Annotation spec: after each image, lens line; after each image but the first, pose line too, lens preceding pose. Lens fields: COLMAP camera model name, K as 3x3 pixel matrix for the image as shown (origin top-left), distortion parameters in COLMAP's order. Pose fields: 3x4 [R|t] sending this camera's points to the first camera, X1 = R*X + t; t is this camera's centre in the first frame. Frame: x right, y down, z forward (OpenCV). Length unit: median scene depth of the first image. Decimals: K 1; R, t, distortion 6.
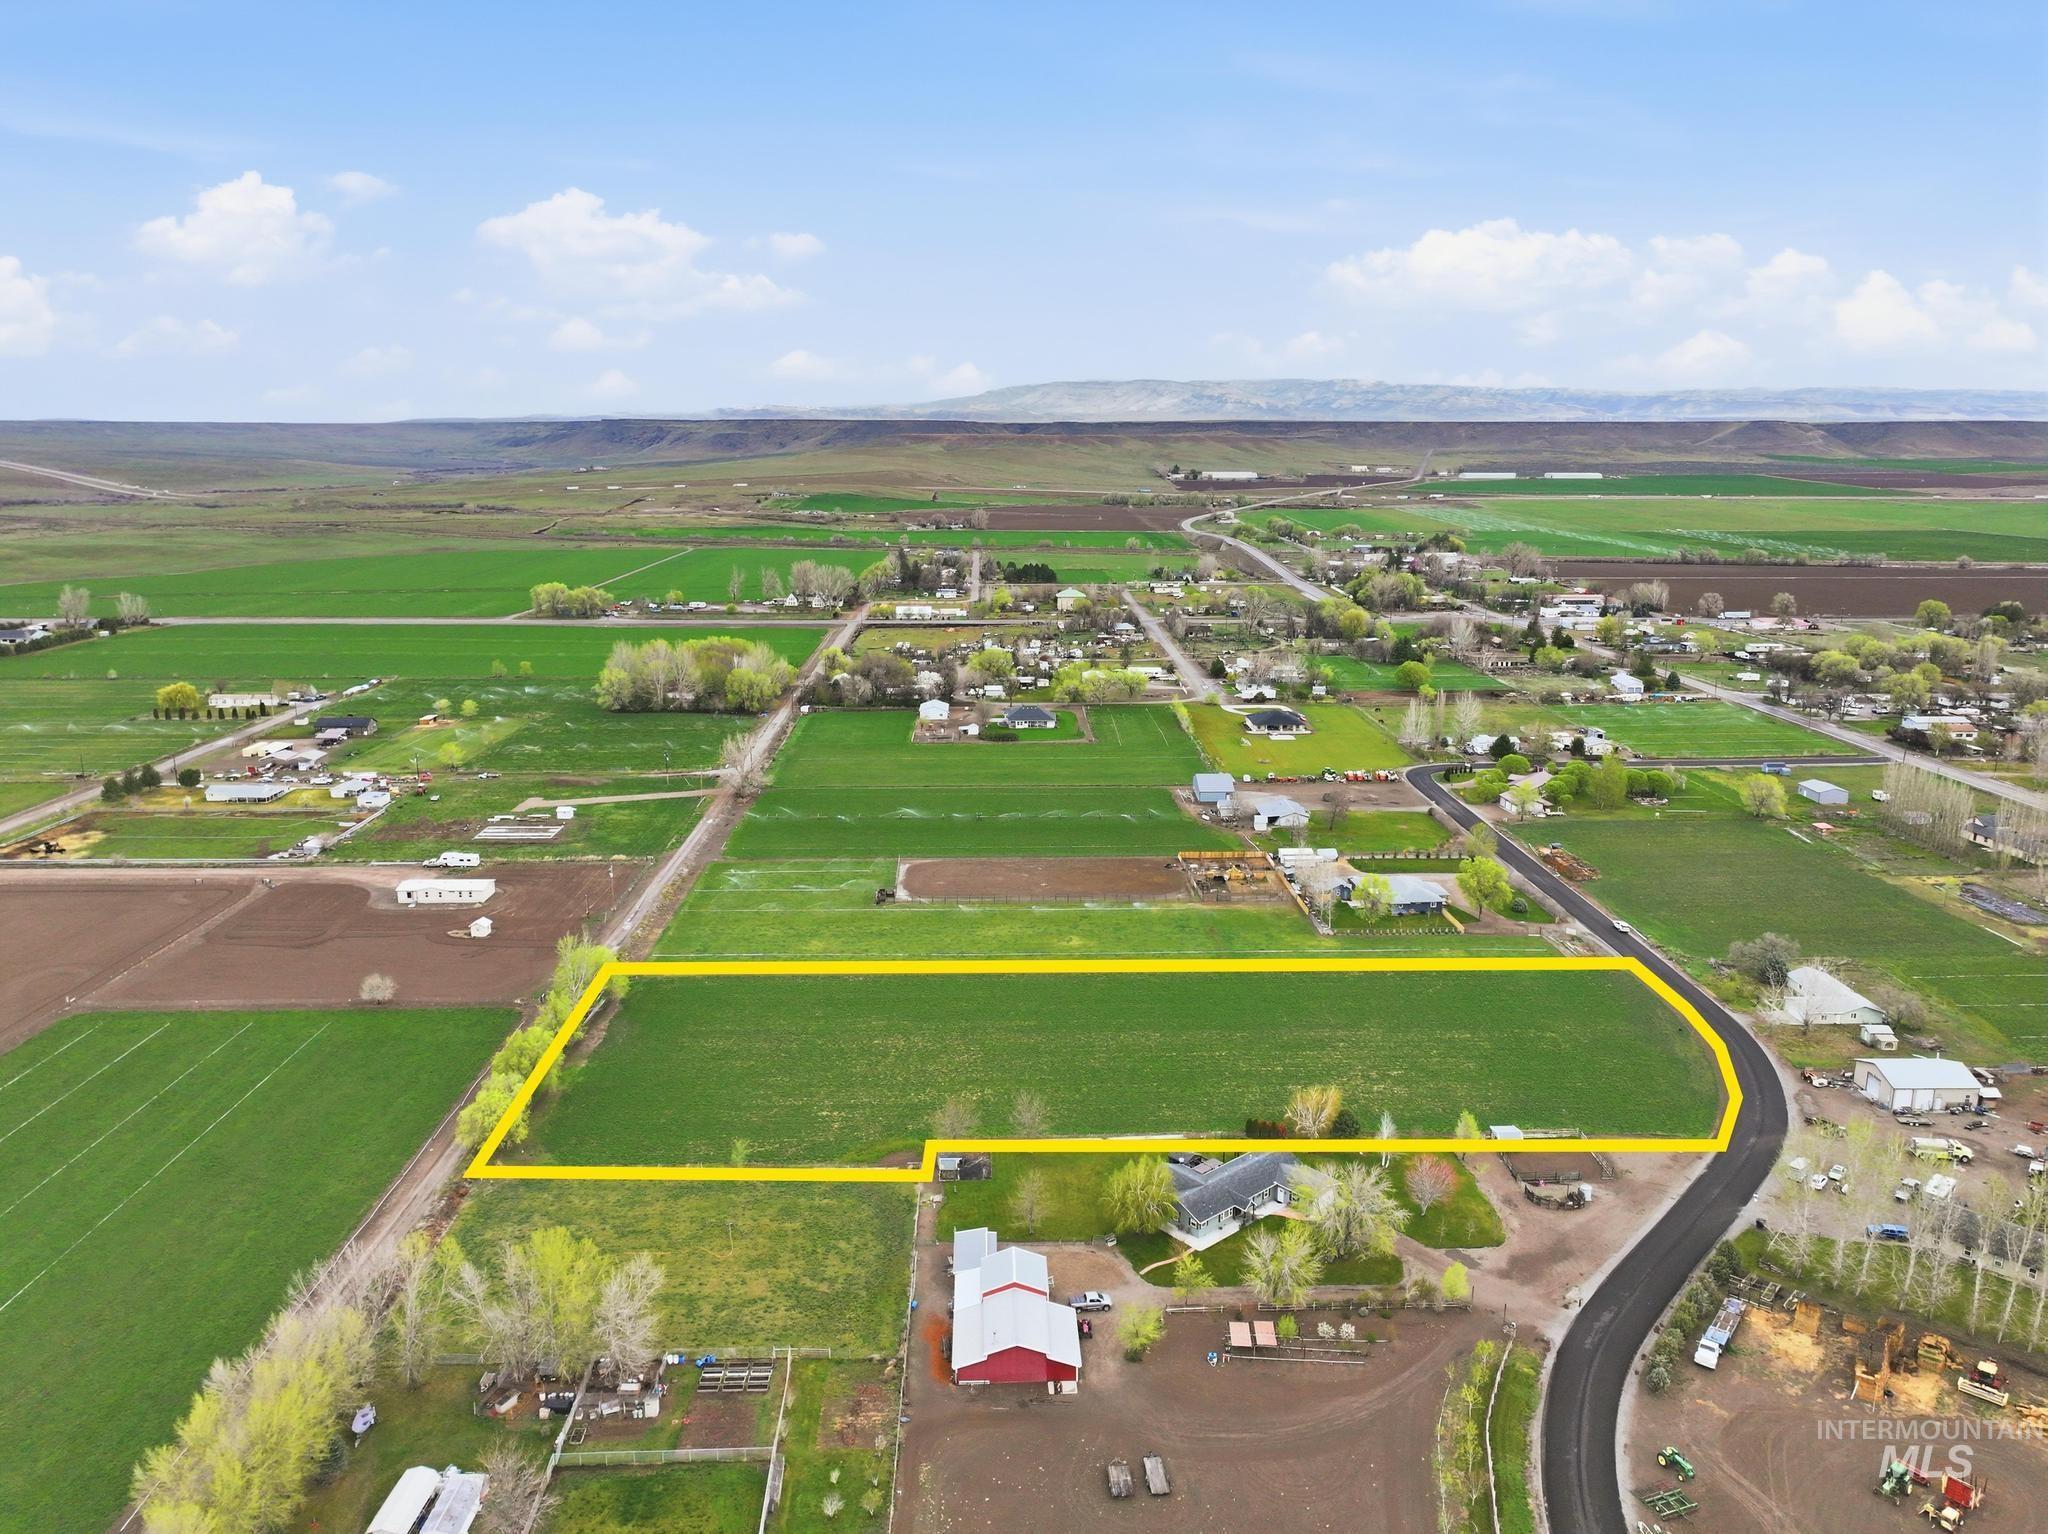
lens RADIAL K [[1431.8, 0, 1032.3], [0, 1431.8, 761.7], [0, 0, 1]] dist [-0.004566, 0.024097]
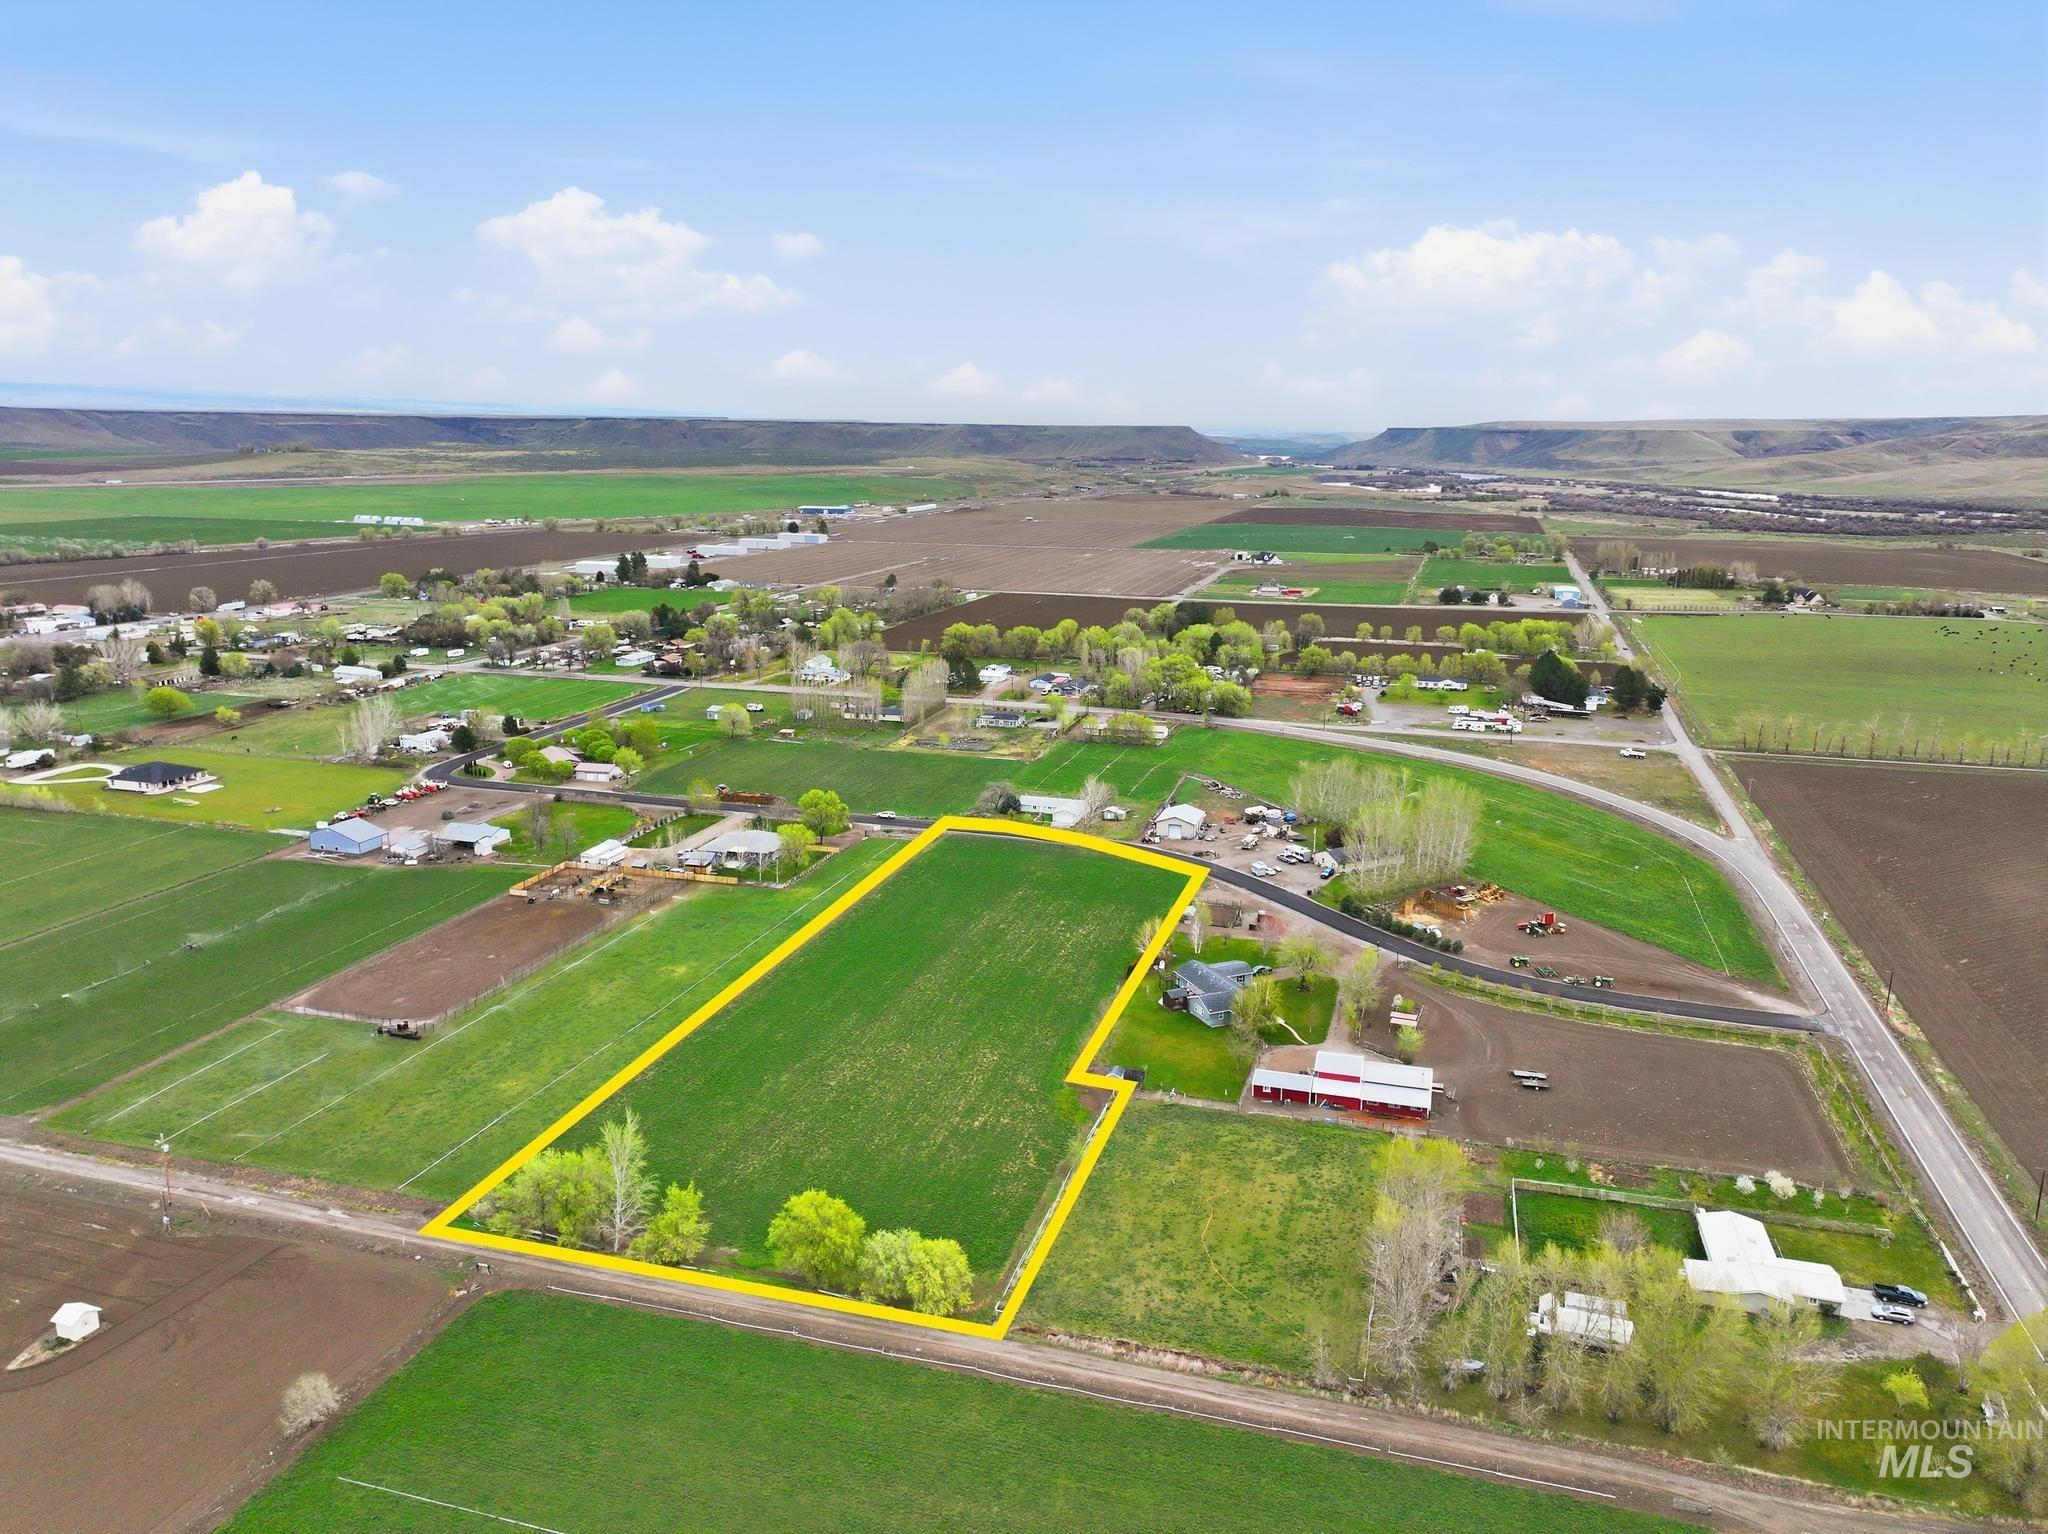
lens RADIAL K [[1432.3, 0, 1029.7], [0, 1432.3, 755.5], [0, 0, 1]] dist [0.007326, 0.002789]
pose [[0.319381, -0.209725, 0.924127, -0.668506], [0.204569, 0.967467, 0.148861, -0.093871], [-0.925282, 0.141504, 0.351893, 0.391578]]
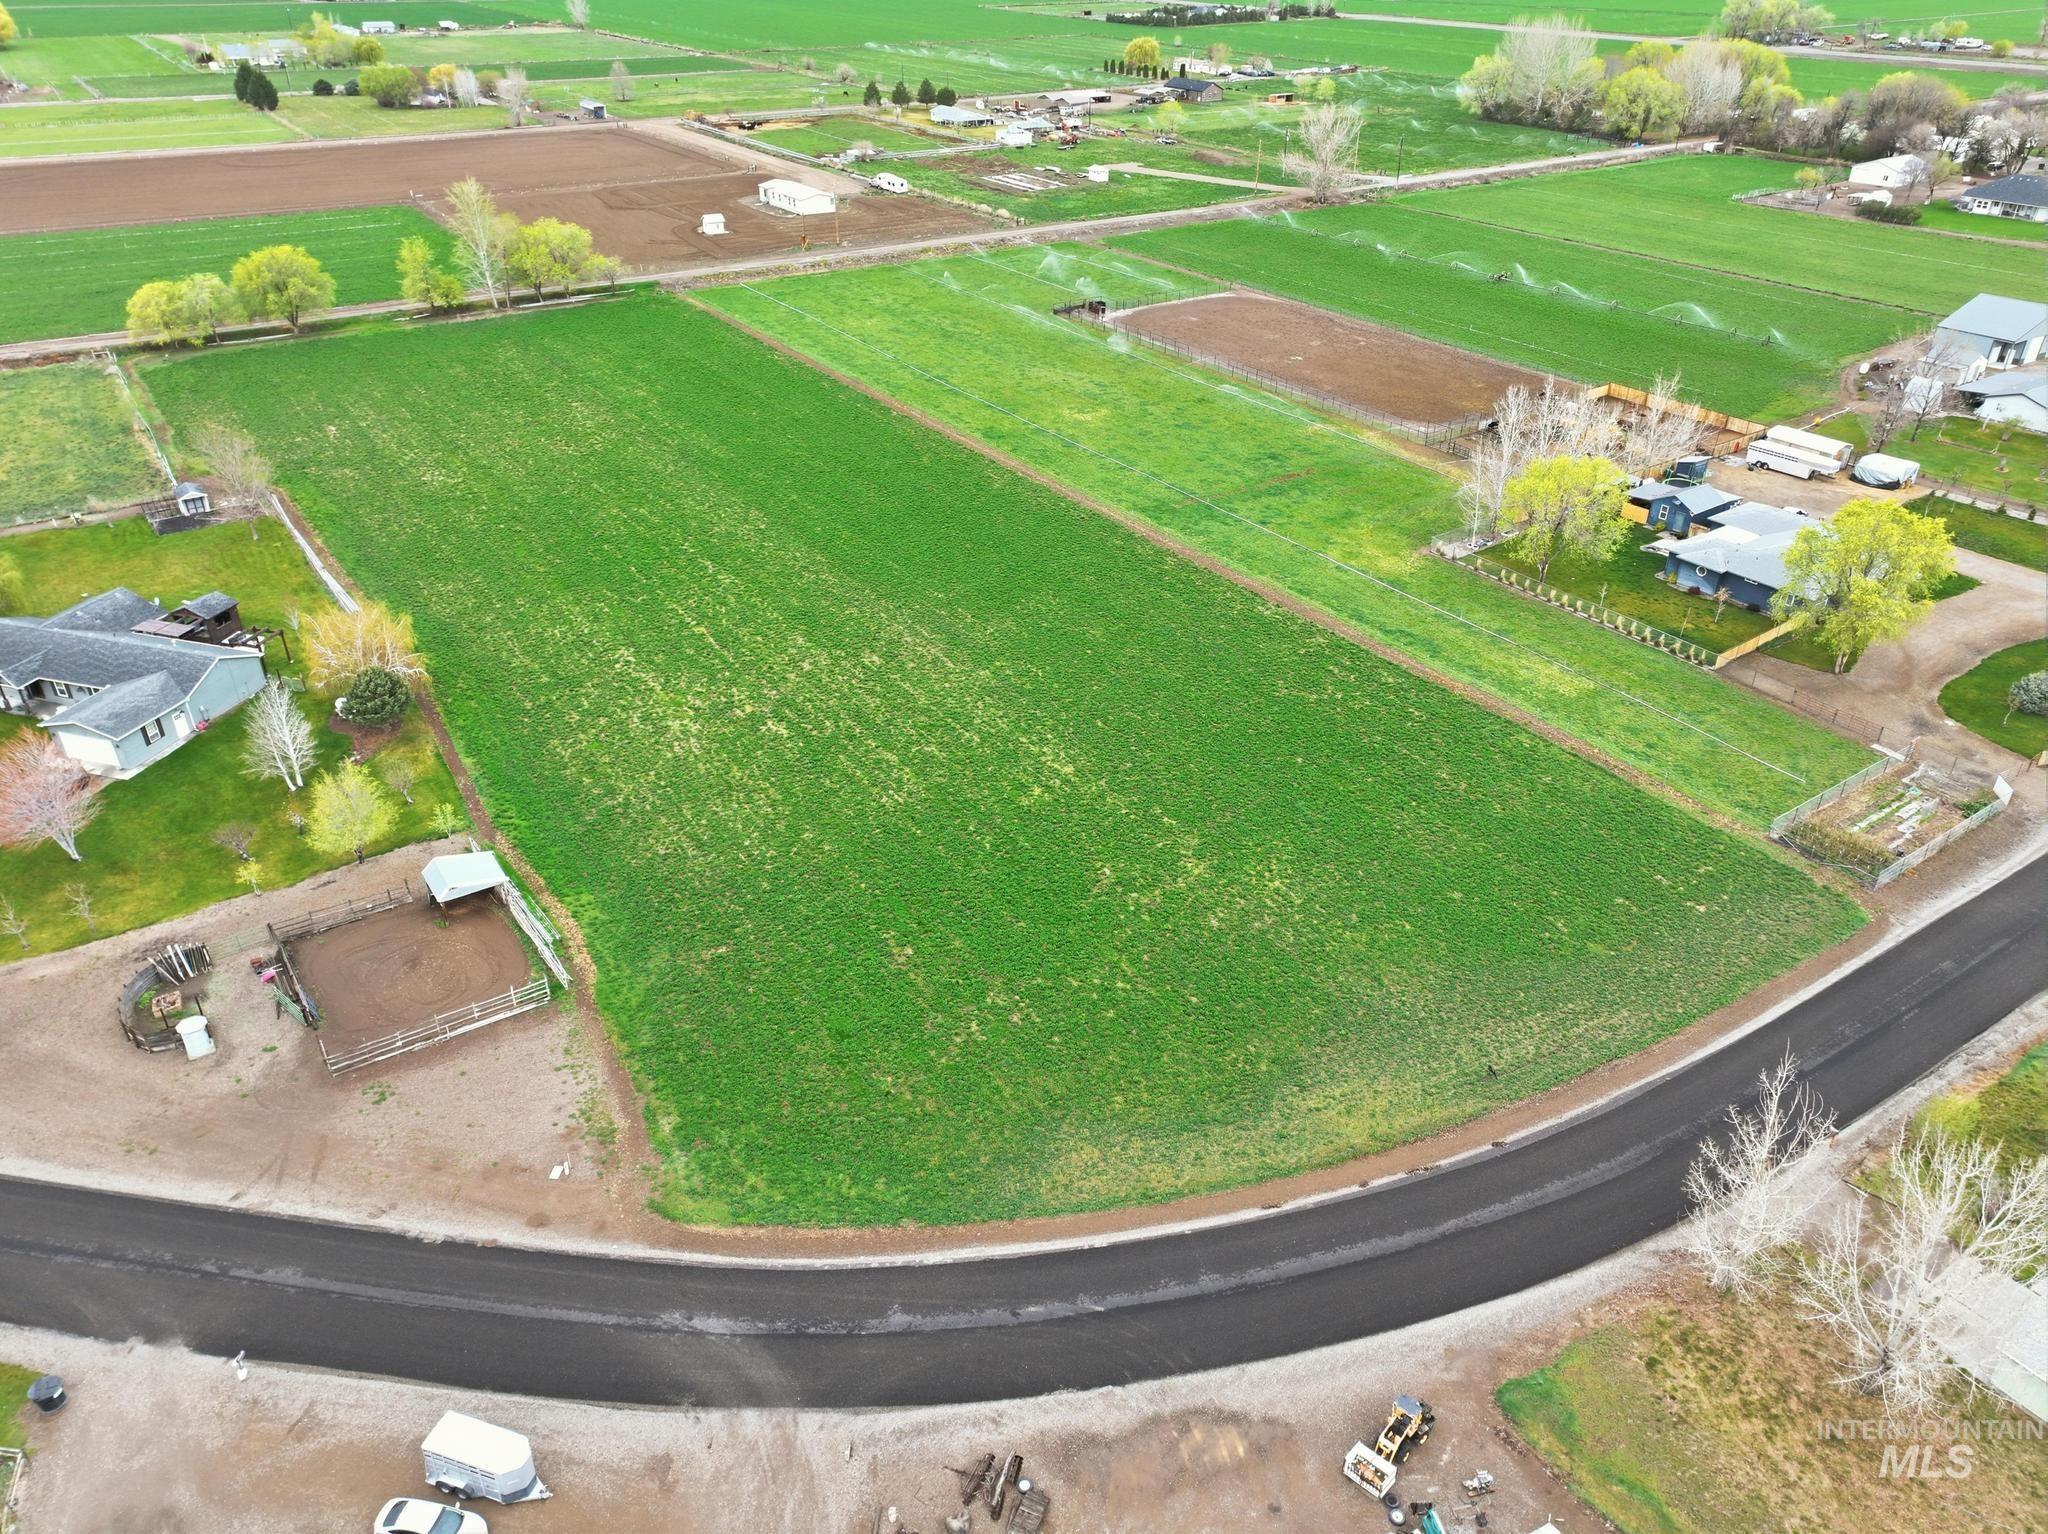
lens RADIAL K [[1435.7, 0, 1029.4], [0, 1435.7, 758.1], [0, 0, 1]] dist [-0.003922, 0.022194]
pose [[0.535958, 0.432517, -0.725037, 0.451393], [-0.190462, 0.898604, 0.395265, 0.022602], [0.822480, -0.073754, 0.563992, 0.580812]]
